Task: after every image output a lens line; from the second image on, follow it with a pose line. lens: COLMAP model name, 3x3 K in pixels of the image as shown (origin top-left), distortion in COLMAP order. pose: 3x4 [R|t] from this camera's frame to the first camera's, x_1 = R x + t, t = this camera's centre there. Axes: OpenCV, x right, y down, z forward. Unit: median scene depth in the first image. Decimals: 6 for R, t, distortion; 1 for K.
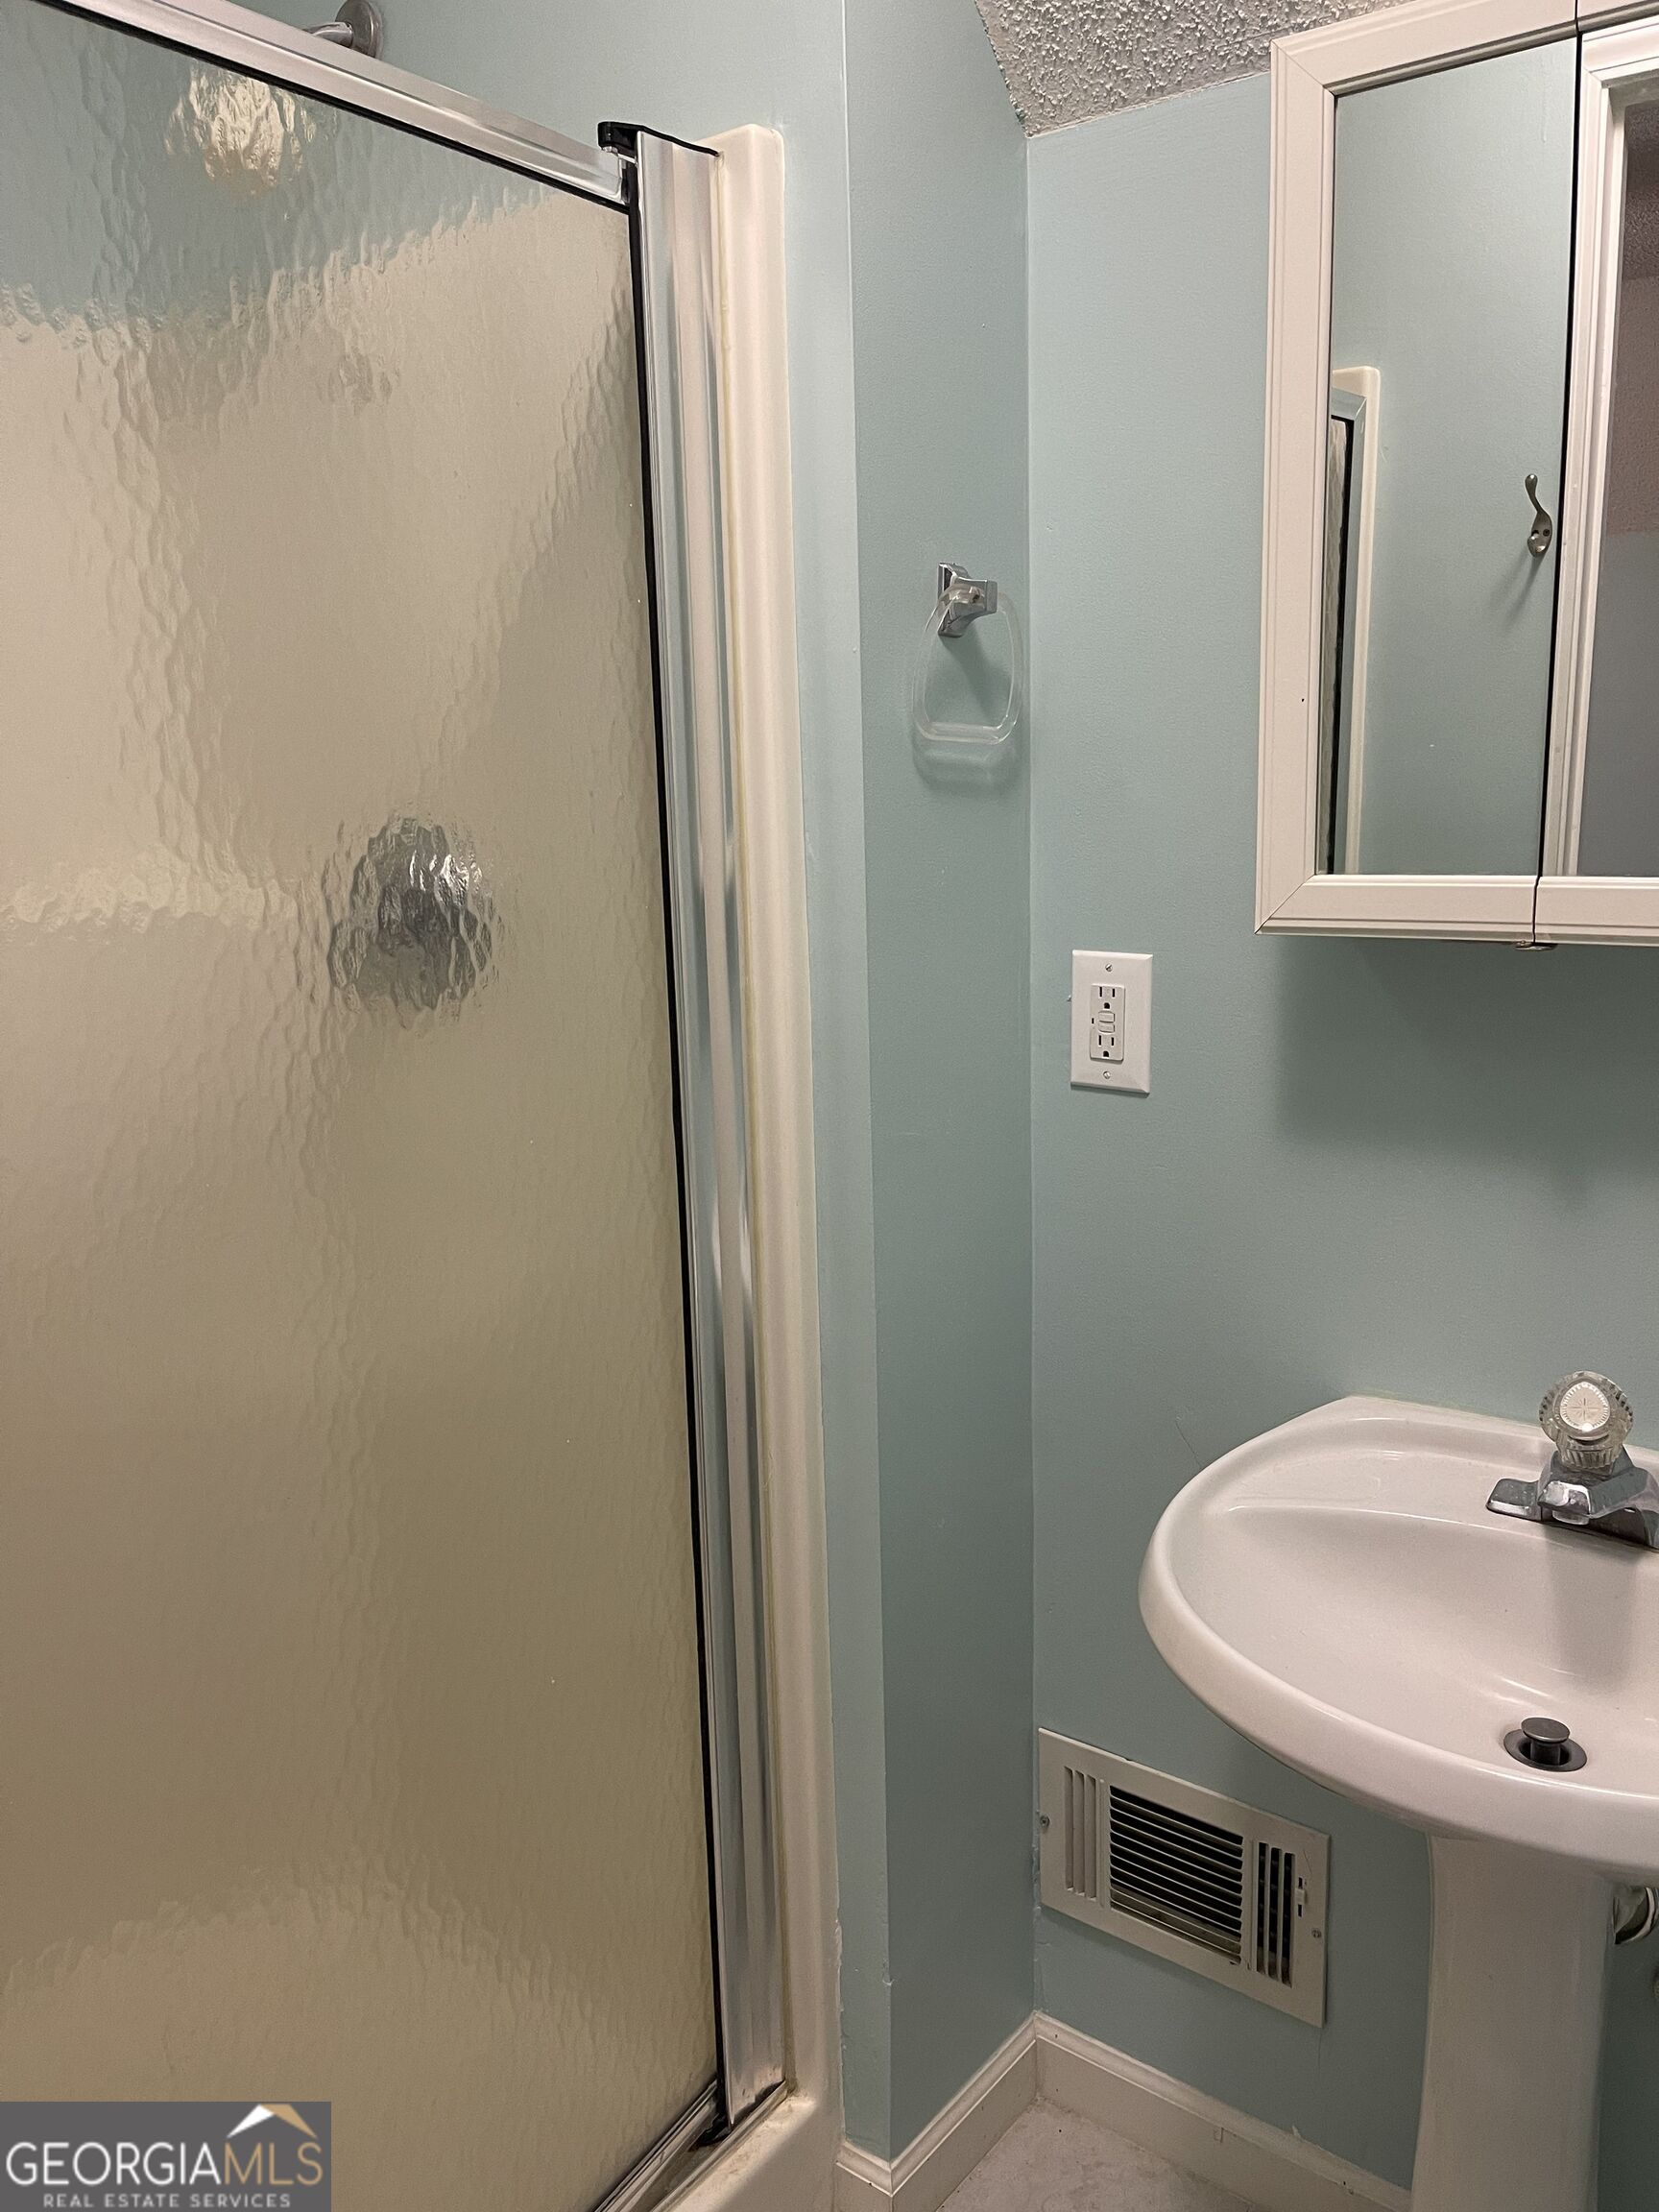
lens RADIAL K [[1668.4, 0, 828.3], [0, 1668.4, 1109.1], [0, 0, 1]] dist [0.078193, -0.102929]
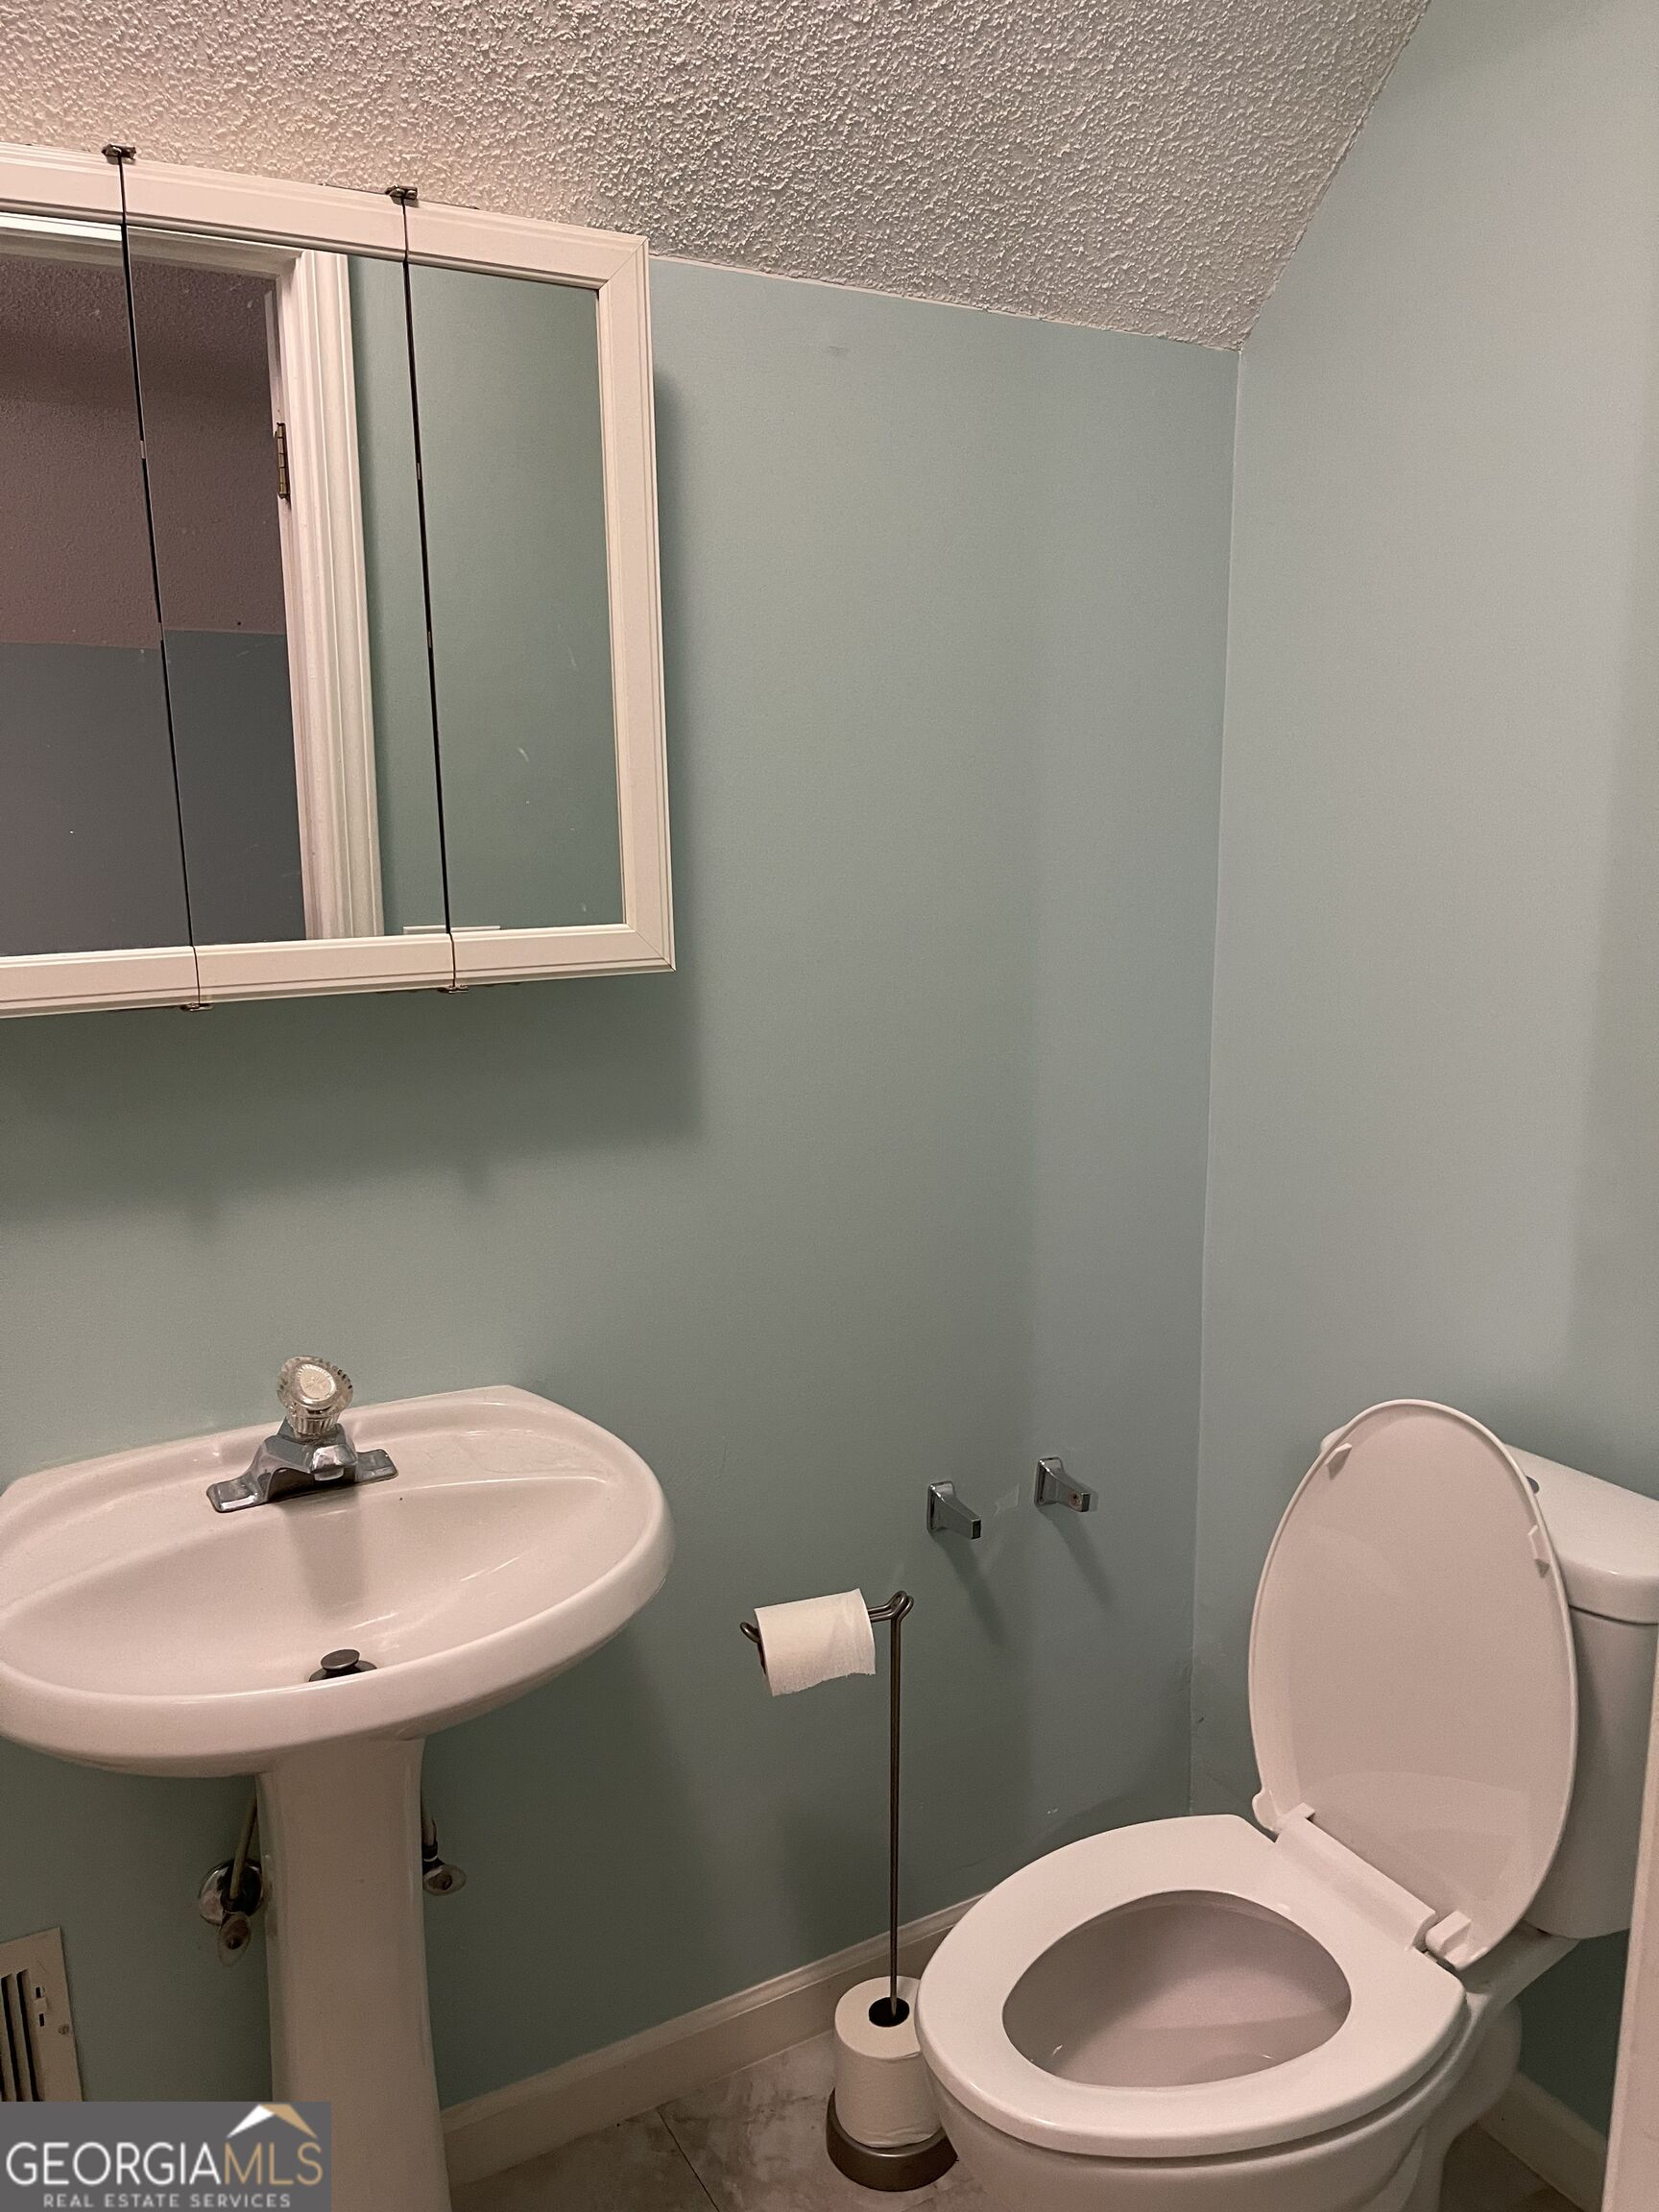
lens RADIAL K [[1668.4, 0, 825.7], [0, 1668.4, 1105.4], [0, 0, 1]] dist [0.078193, -0.102929]
pose [[0.387899, -0.133238, 0.912021, -0.451054], [0.184730, 0.980658, 0.064696, -0.025586], [-0.903000, 0.143382, 0.405009, 0.157976]]
